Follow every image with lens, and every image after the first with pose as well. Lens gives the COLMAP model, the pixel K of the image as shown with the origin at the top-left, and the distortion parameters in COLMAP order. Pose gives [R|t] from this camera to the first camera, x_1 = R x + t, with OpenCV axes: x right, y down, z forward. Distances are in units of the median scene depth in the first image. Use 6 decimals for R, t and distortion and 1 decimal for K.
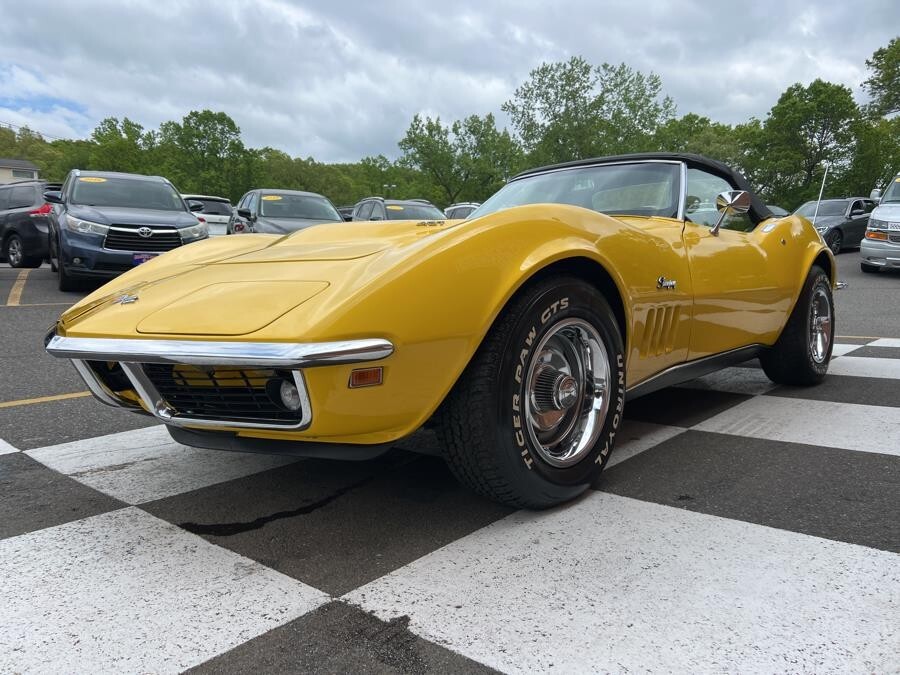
lens RADIAL K [[679.2, 0, 448.1], [0, 679.2, 340.3], [0, 0, 1]] dist [0.044438, -0.048739]
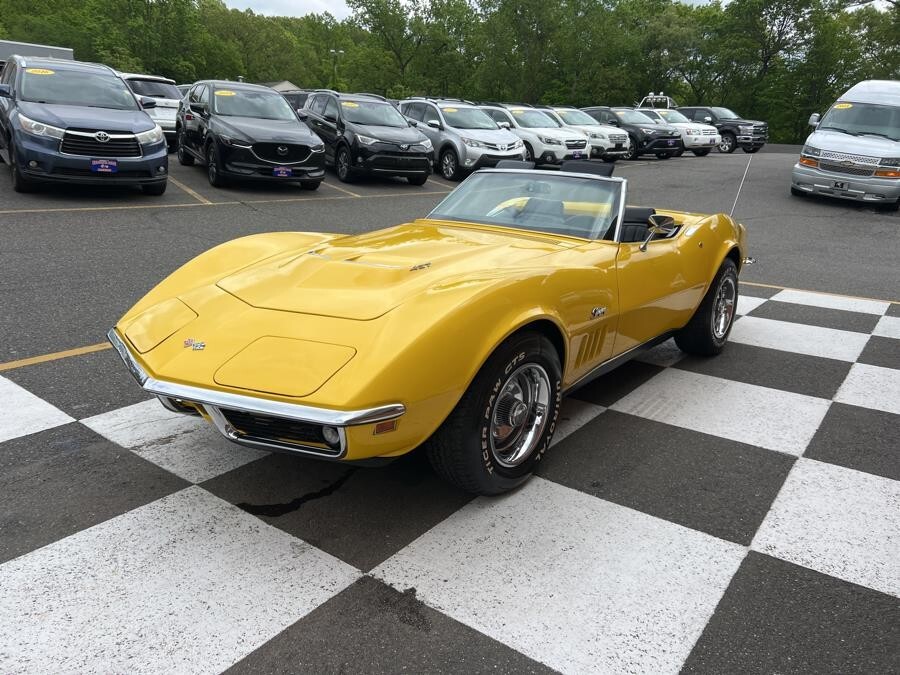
lens RADIAL K [[679.2, 0, 446.8], [0, 679.2, 338.5], [0, 0, 1]] dist [0.045171, -0.051414]
pose [[0.996072, 0.029156, 0.083605, -0.076404], [-0.043383, 0.983830, 0.173773, -0.255768], [-0.077186, -0.176718, 0.981230, -0.264711]]
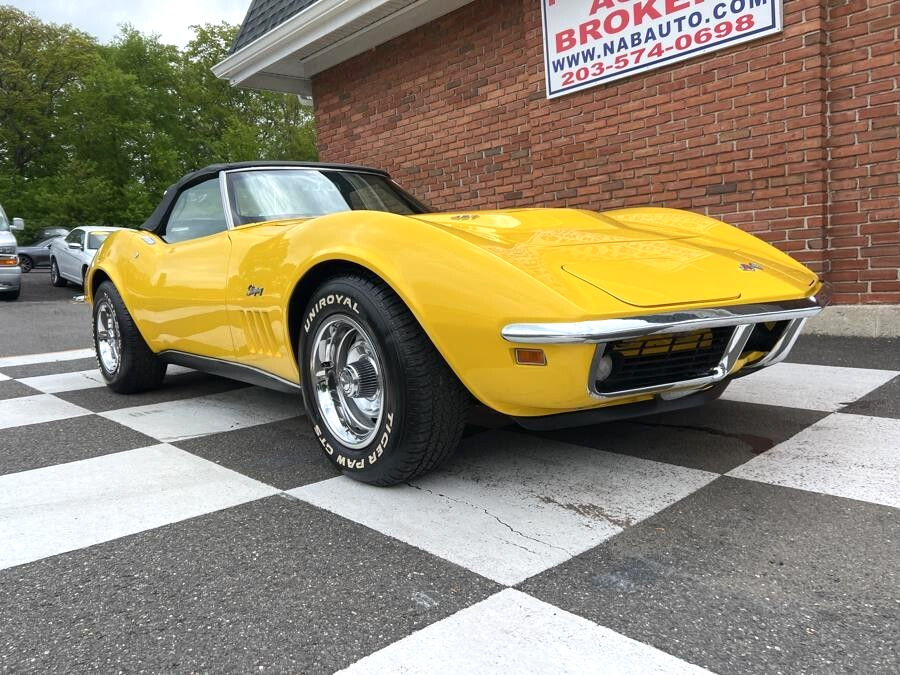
lens RADIAL K [[679.8, 0, 456.7], [0, 679.8, 342.3], [0, 0, 1]] dist [0.037395, -0.035589]
pose [[0.104322, -0.115729, 0.987787, -1.278022], [0.156928, 0.982680, 0.098557, -0.097204], [-0.982085, 0.144730, 0.120676, 1.069955]]
